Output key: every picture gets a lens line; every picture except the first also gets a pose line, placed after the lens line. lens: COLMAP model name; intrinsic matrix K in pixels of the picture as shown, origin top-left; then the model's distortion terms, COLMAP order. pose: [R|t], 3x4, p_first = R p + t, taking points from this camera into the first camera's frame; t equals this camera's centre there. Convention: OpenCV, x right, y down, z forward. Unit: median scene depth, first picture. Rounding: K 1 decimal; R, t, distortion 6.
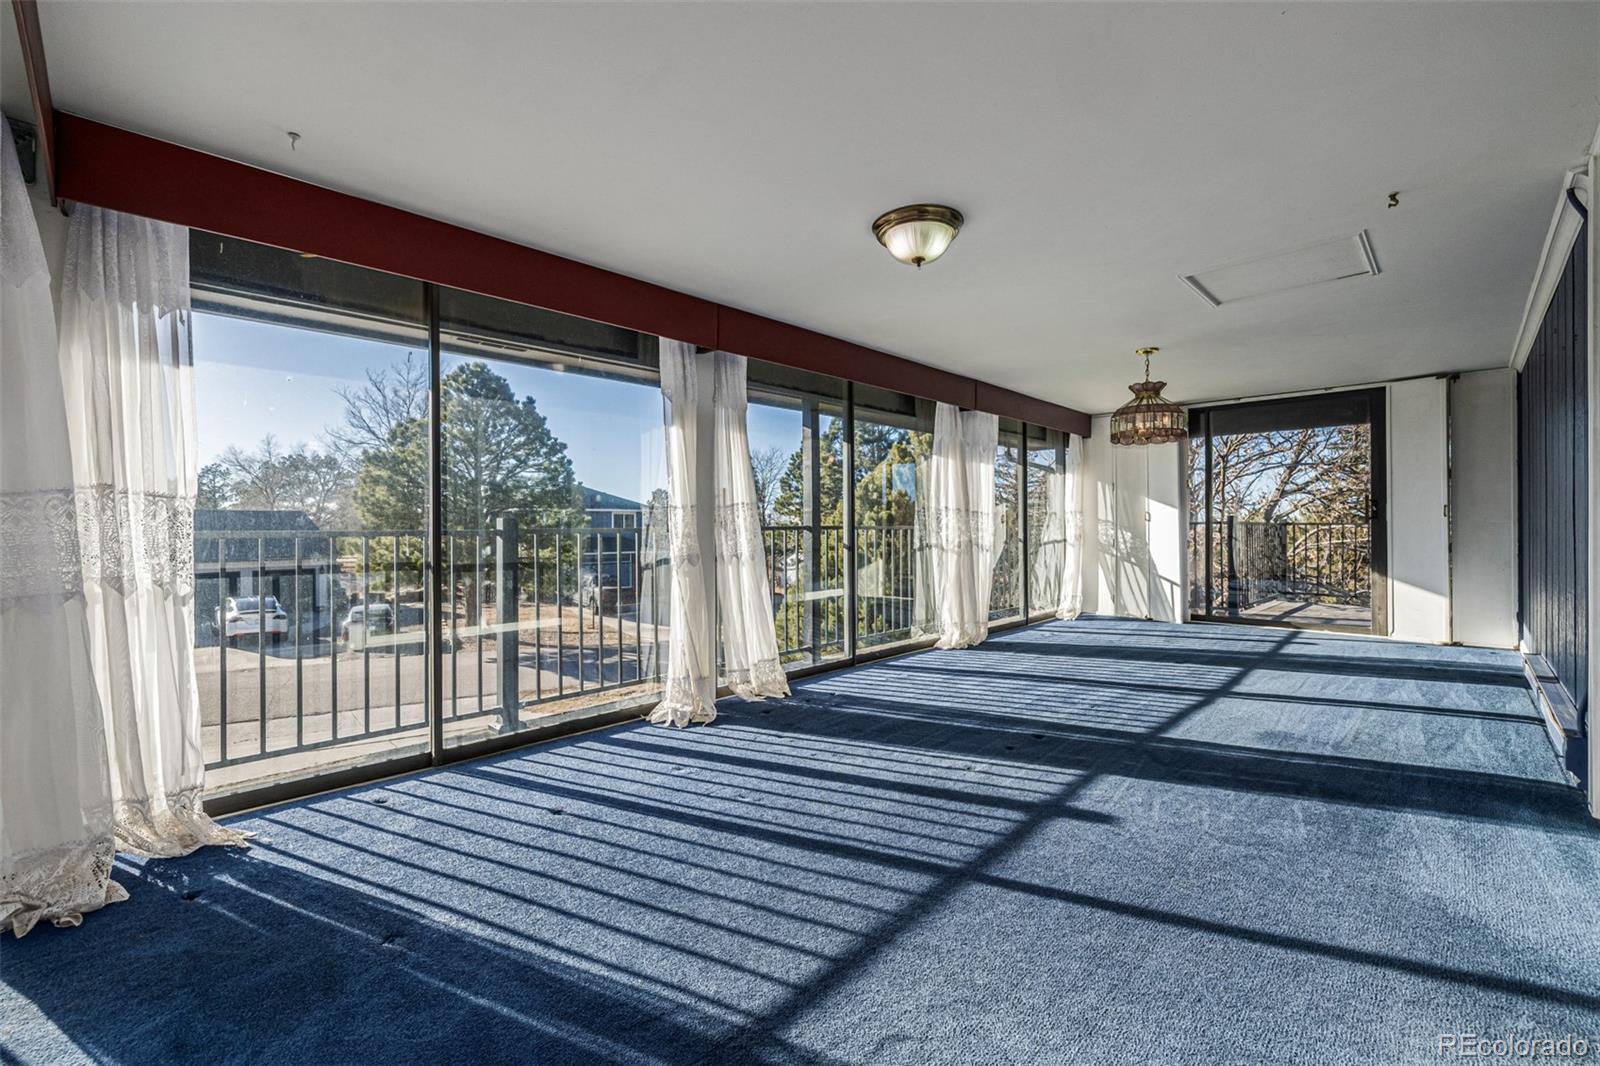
lens RADIAL K [[679.2, 0, 804.3], [0, 679.2, 533.1], [0, 0, 1]] dist [0.000683, 0.000781]
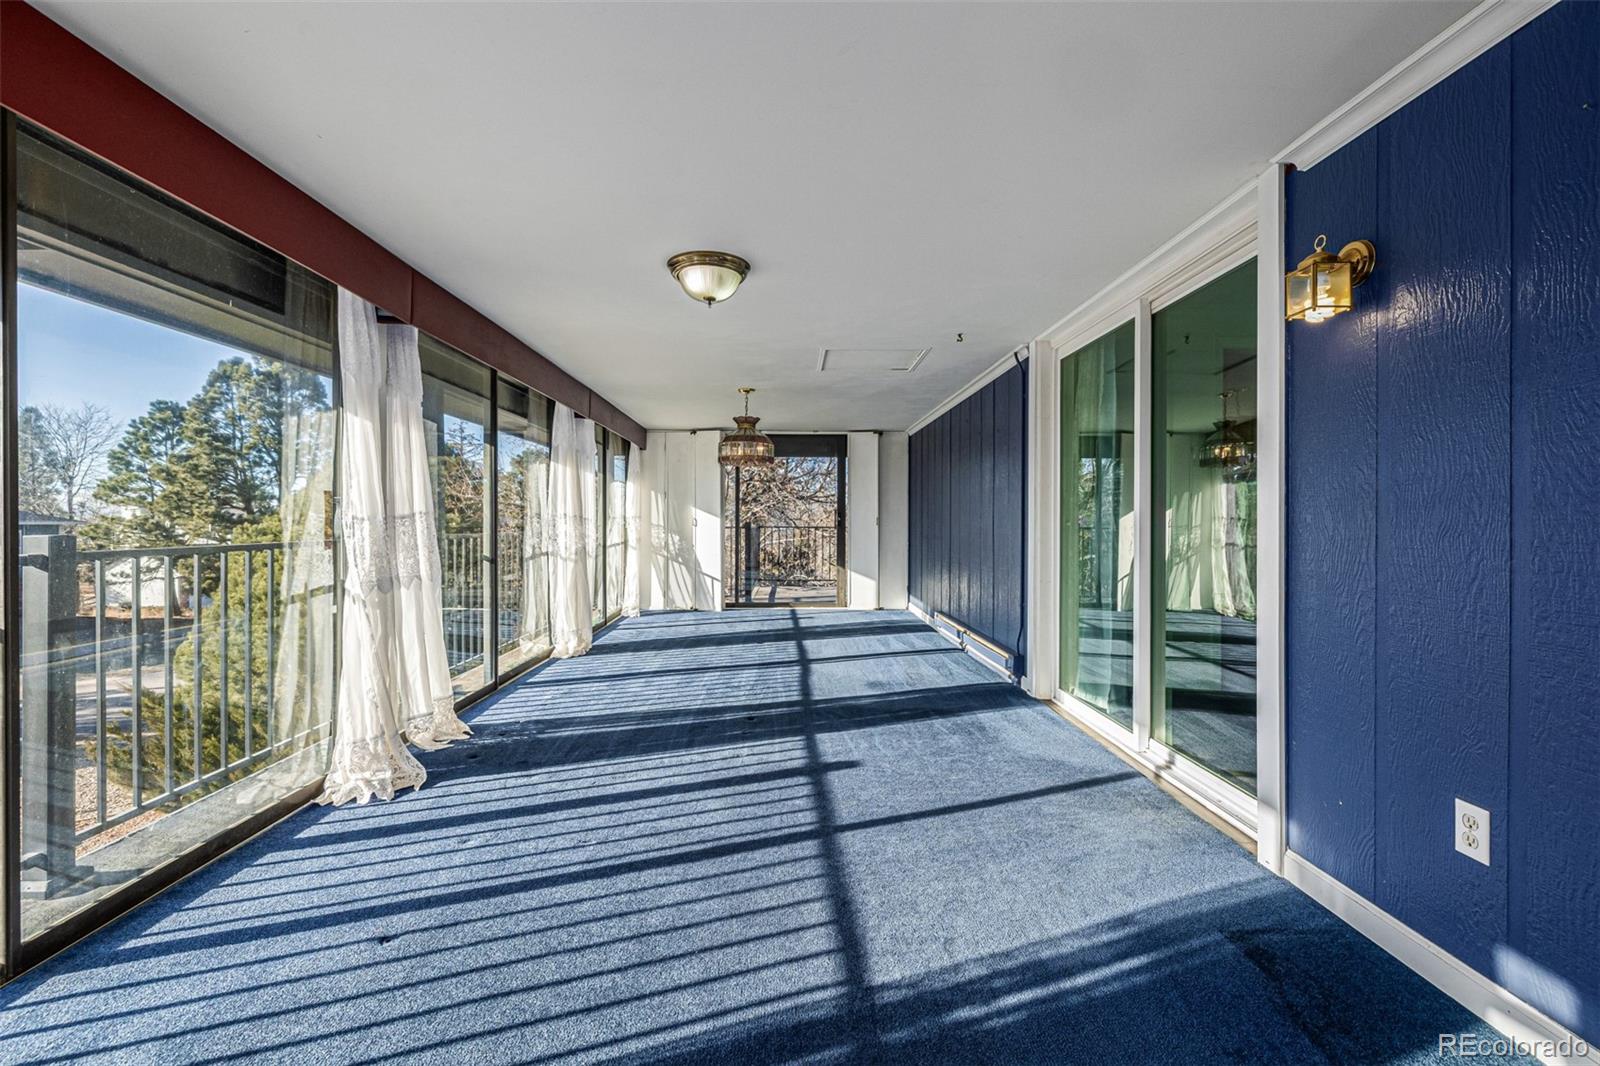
lens RADIAL K [[679.2, 0, 806.4], [0, 679.2, 531.8], [0, 0, 1]] dist [0.000683, 0.000781]
pose [[0.693754, -0.003928, 0.720202, -0.426635], [0.000438, 0.999987, 0.005032, -0.028935], [-0.720212, -0.003175, 0.693746, 0.109600]]
